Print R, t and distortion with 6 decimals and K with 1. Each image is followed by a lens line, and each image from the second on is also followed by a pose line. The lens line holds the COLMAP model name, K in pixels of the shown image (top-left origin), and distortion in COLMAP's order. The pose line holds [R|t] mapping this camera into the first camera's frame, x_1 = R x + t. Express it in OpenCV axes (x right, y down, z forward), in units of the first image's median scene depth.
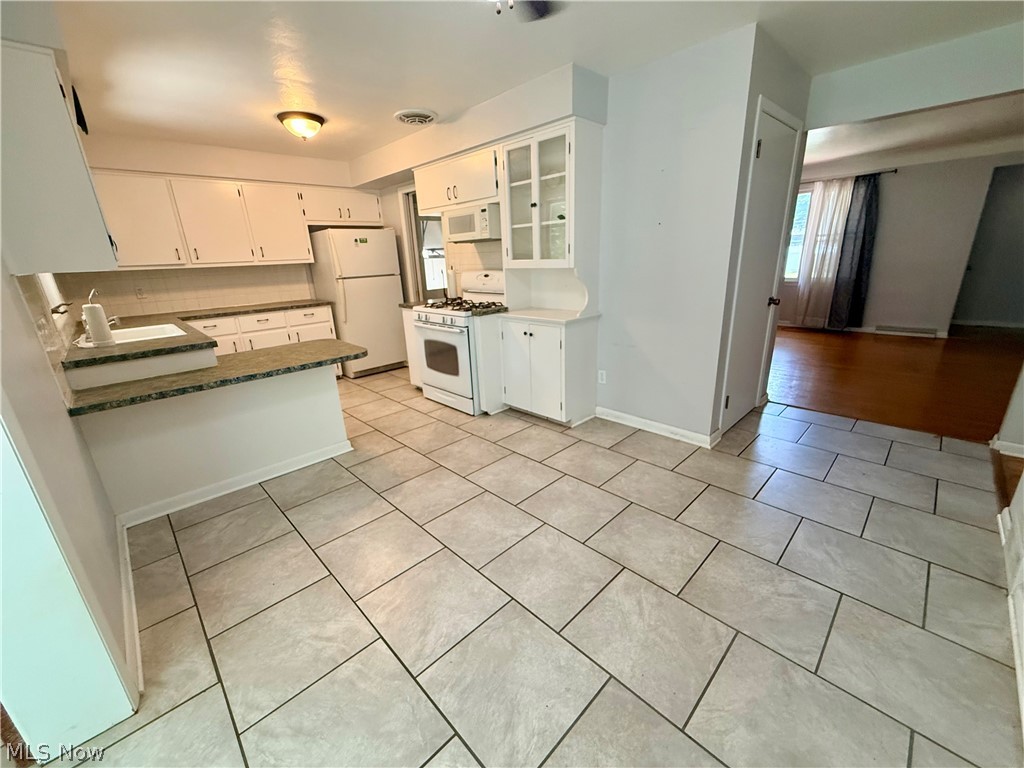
lens RADIAL K [[407.8, 0, 509.9], [0, 407.8, 384.5], [0, 0, 1]] dist [0.000716, -0.000489]
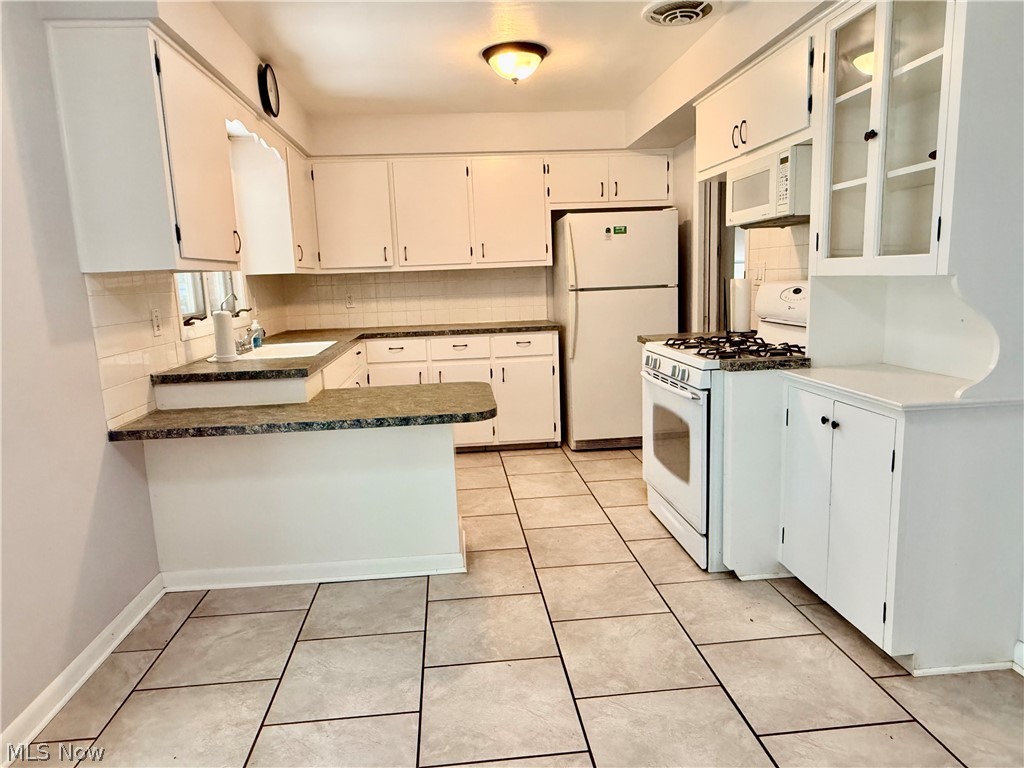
lens RADIAL K [[662.4, 0, 509.3], [0, 662.4, 385.4], [0, 0, 1]] dist [0.006096, -0.003467]
pose [[0.777650, 0.113219, -0.618419, 0.218643], [-0.184307, 0.981488, -0.052073, -0.064310], [0.601075, 0.154474, 0.784121, 0.237063]]
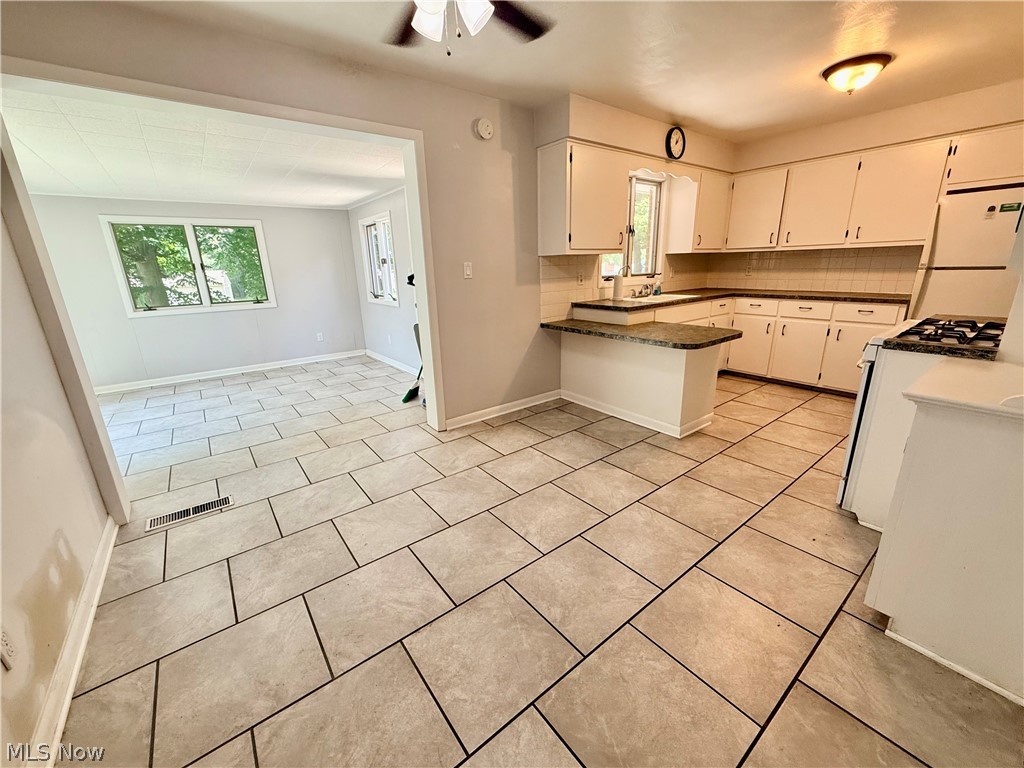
lens RADIAL K [[407.8, 0, 512.8], [0, 407.8, 384.3], [0, 0, 1]] dist [0.000716, -0.000489]
pose [[-0.108992, 0.322333, -0.940331, 0.538535], [-0.270473, 0.900659, 0.340084, -0.182937], [0.956538, 0.291401, -0.010983, 0.560368]]
